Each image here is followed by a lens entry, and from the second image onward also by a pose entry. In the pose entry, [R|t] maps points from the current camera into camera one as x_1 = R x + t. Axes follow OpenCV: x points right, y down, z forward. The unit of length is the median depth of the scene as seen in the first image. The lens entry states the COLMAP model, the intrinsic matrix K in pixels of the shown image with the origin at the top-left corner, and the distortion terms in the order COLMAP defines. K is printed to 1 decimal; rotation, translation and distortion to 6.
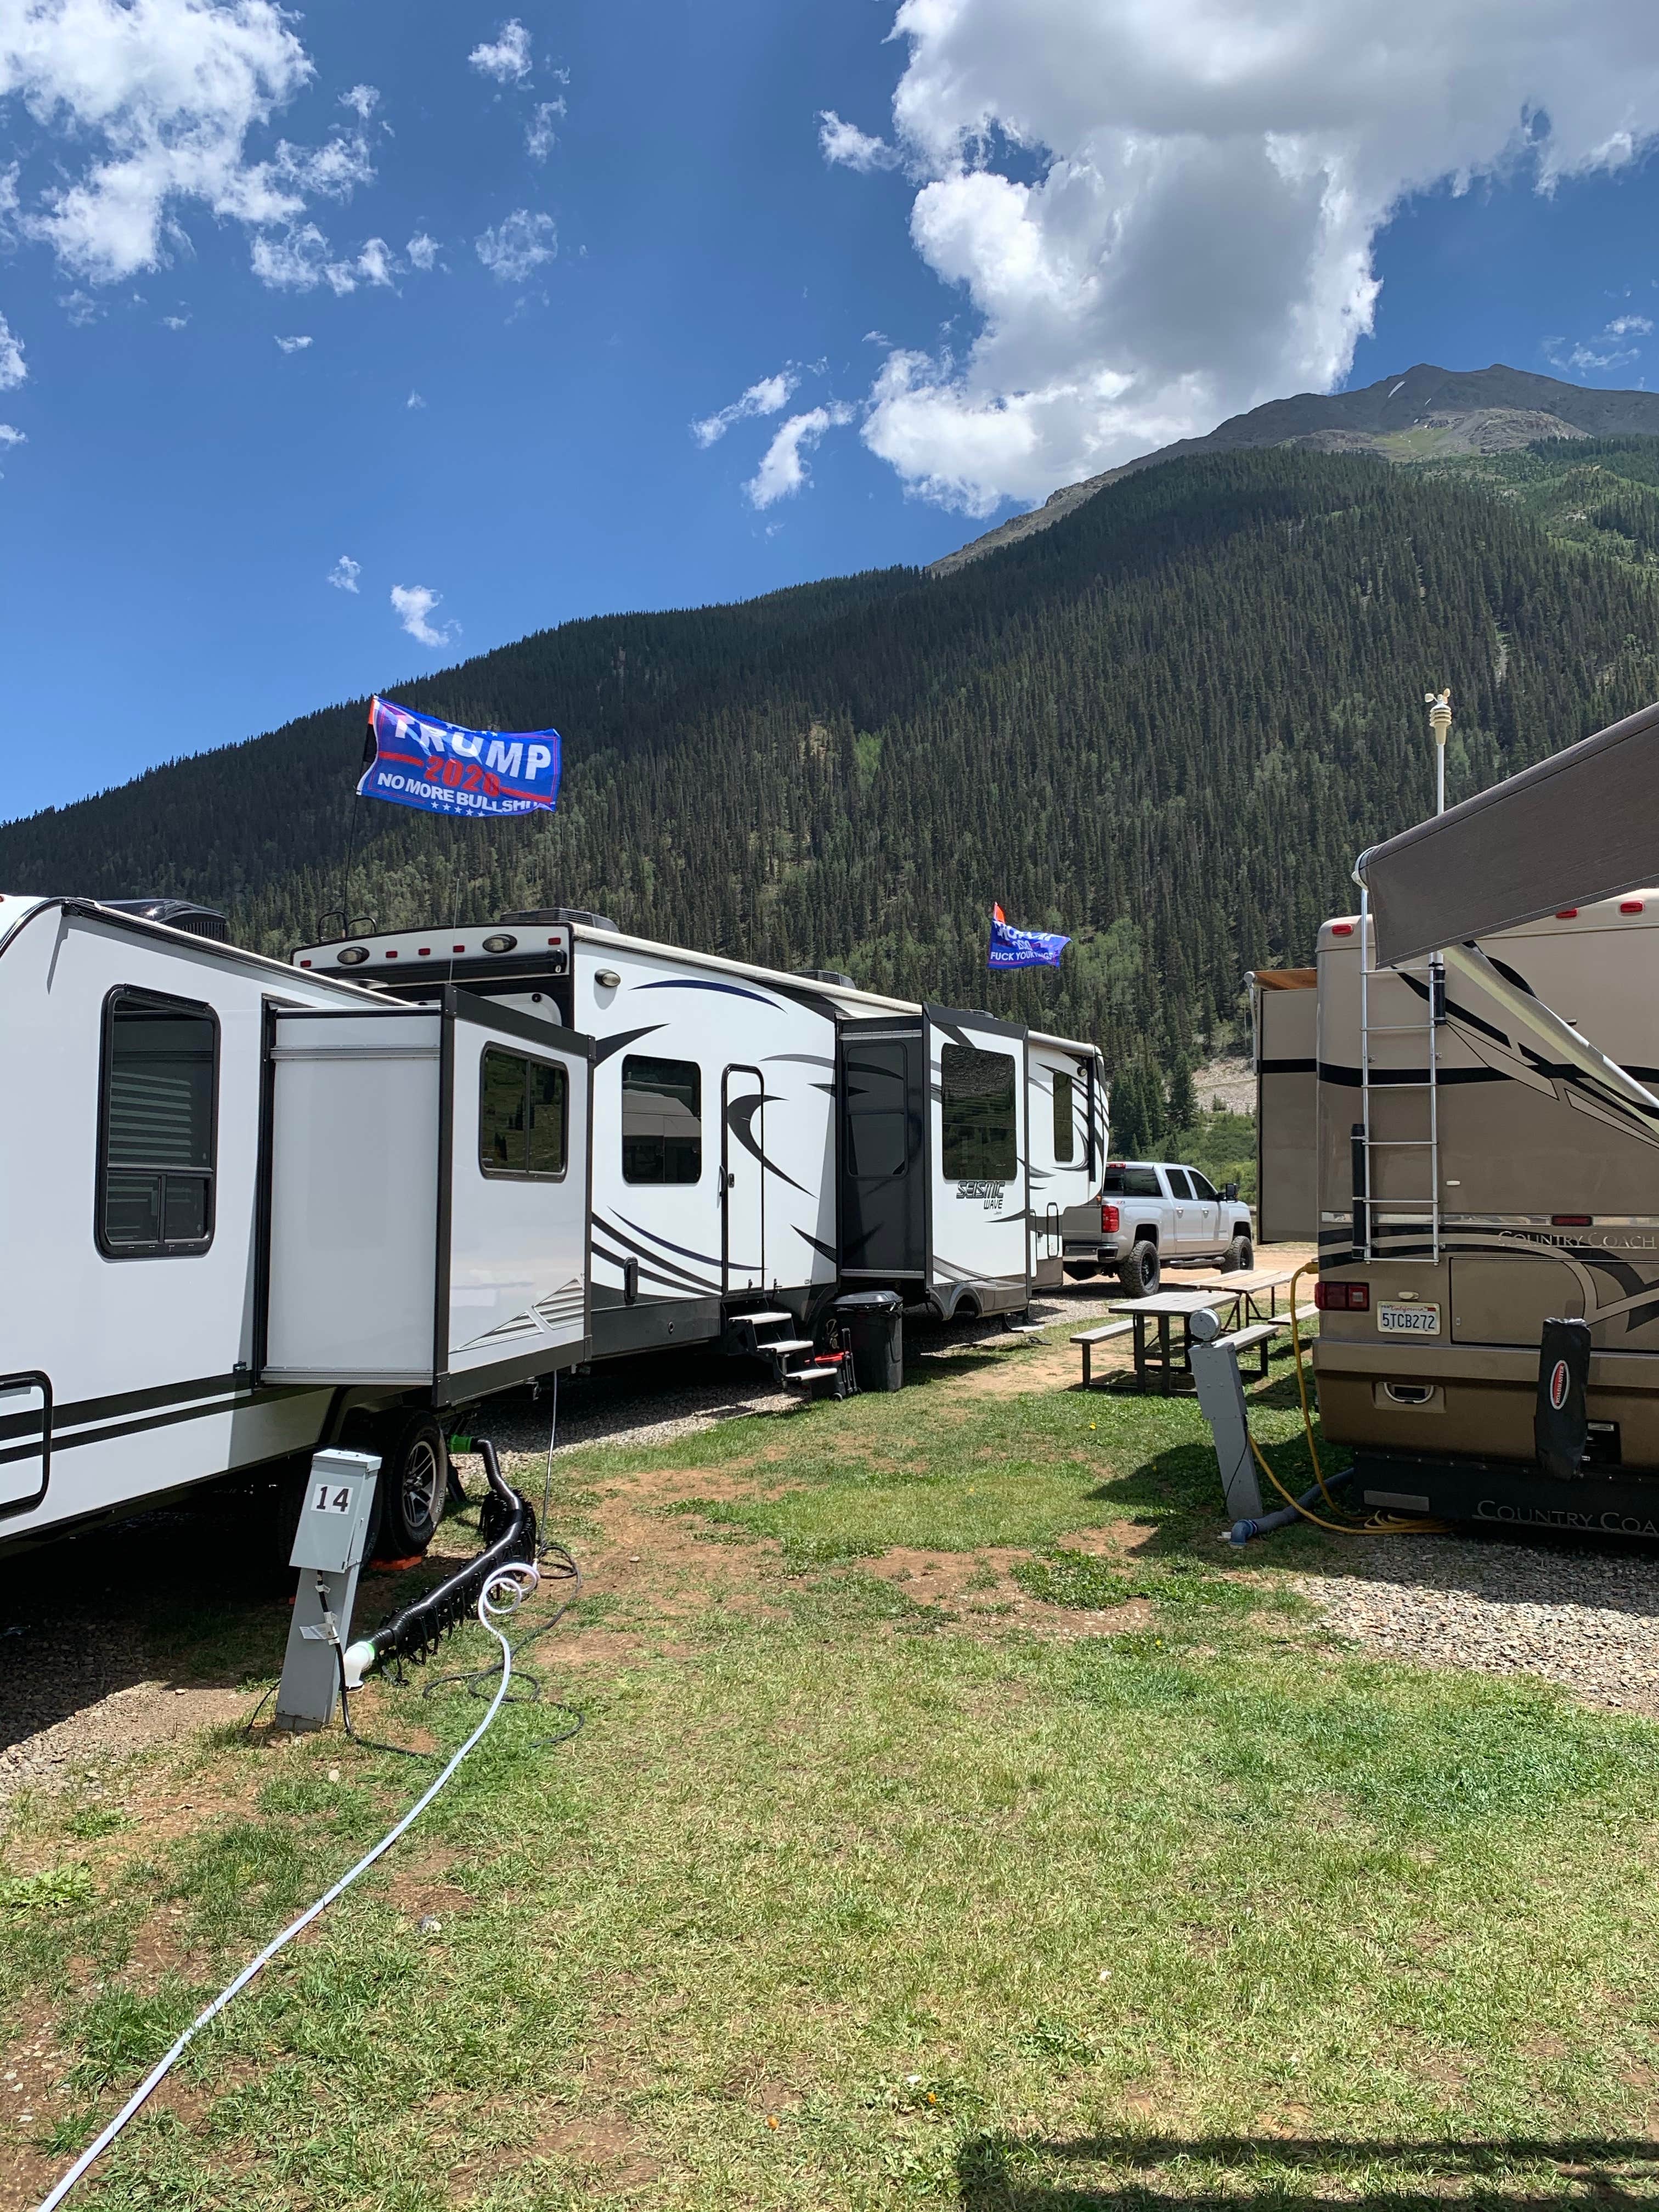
lens RADIAL K [[1704.3, 0, 829.5], [0, 1704.3, 1106.0], [0, 0, 1]] dist [-0.008336, 0.000207]
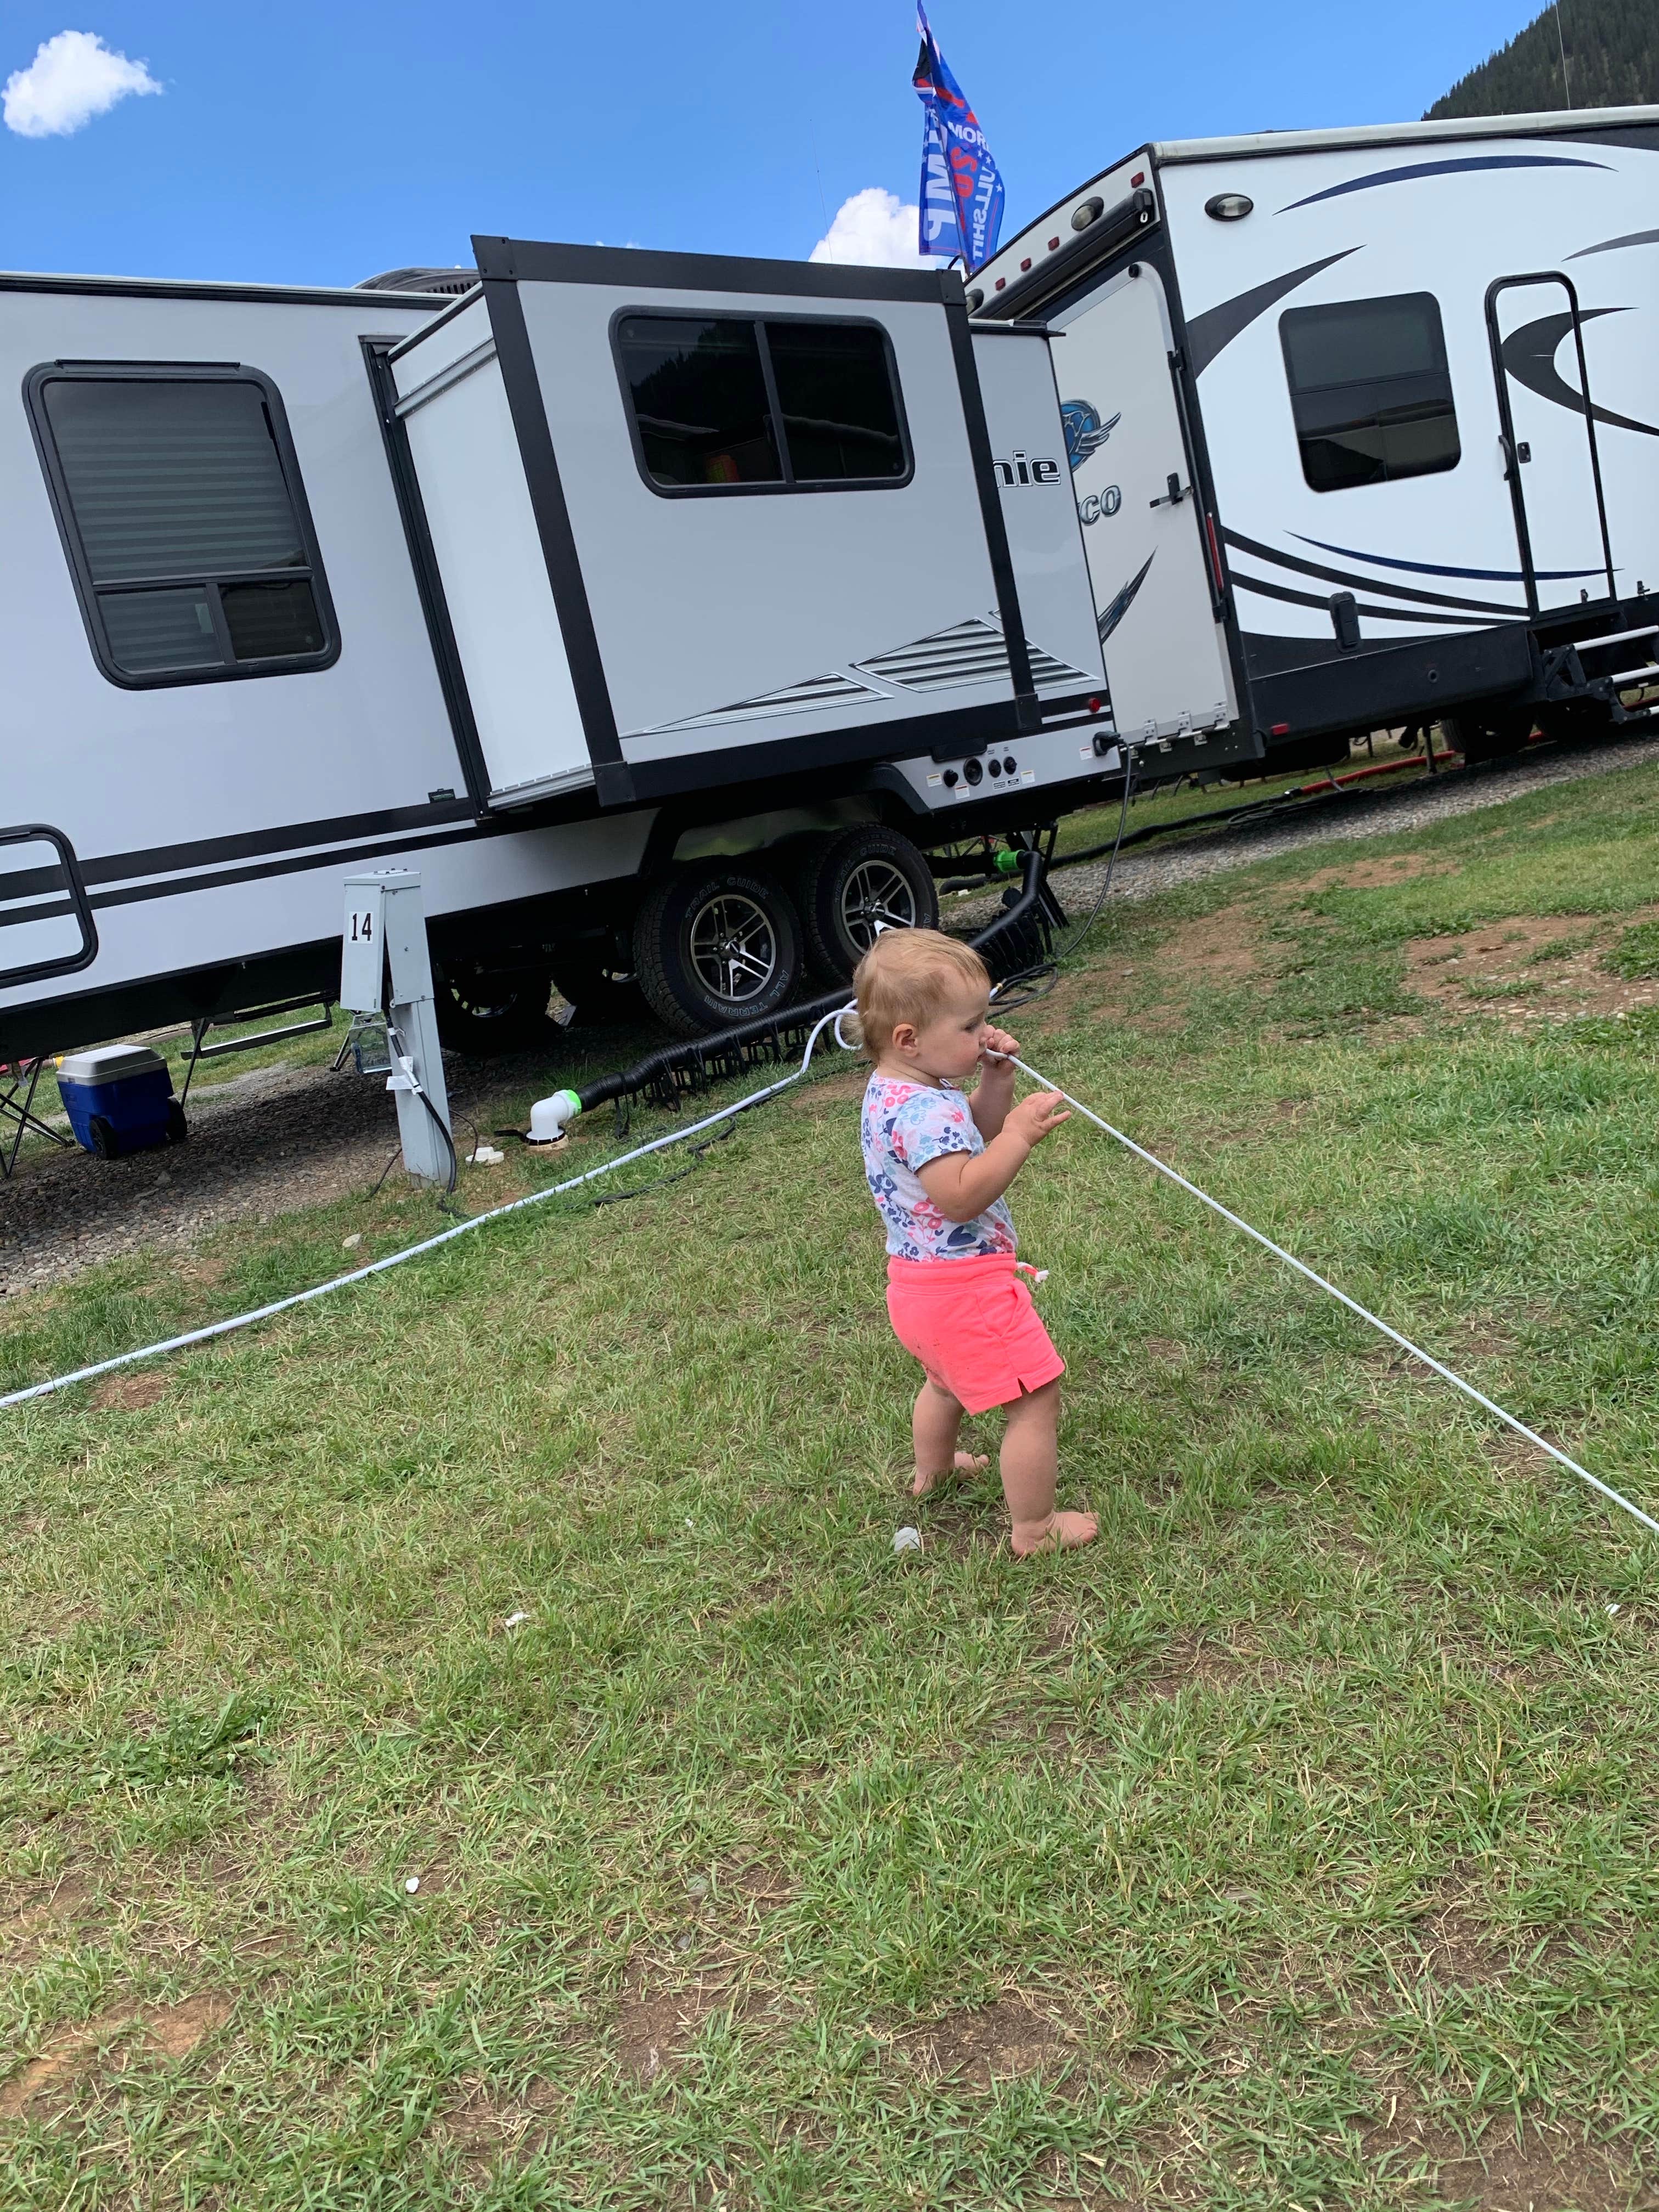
lens RADIAL K [[1704.3, 0, 829.5], [0, 1704.3, 1106.0], [0, 0, 1]] dist [-0.008336, 0.000207]
pose [[0.737780, -0.041976, -0.673735, 0.210613], [0.236494, 0.950883, 0.199732, 0.101886], [0.632259, -0.306692, 0.711470, 0.269901]]
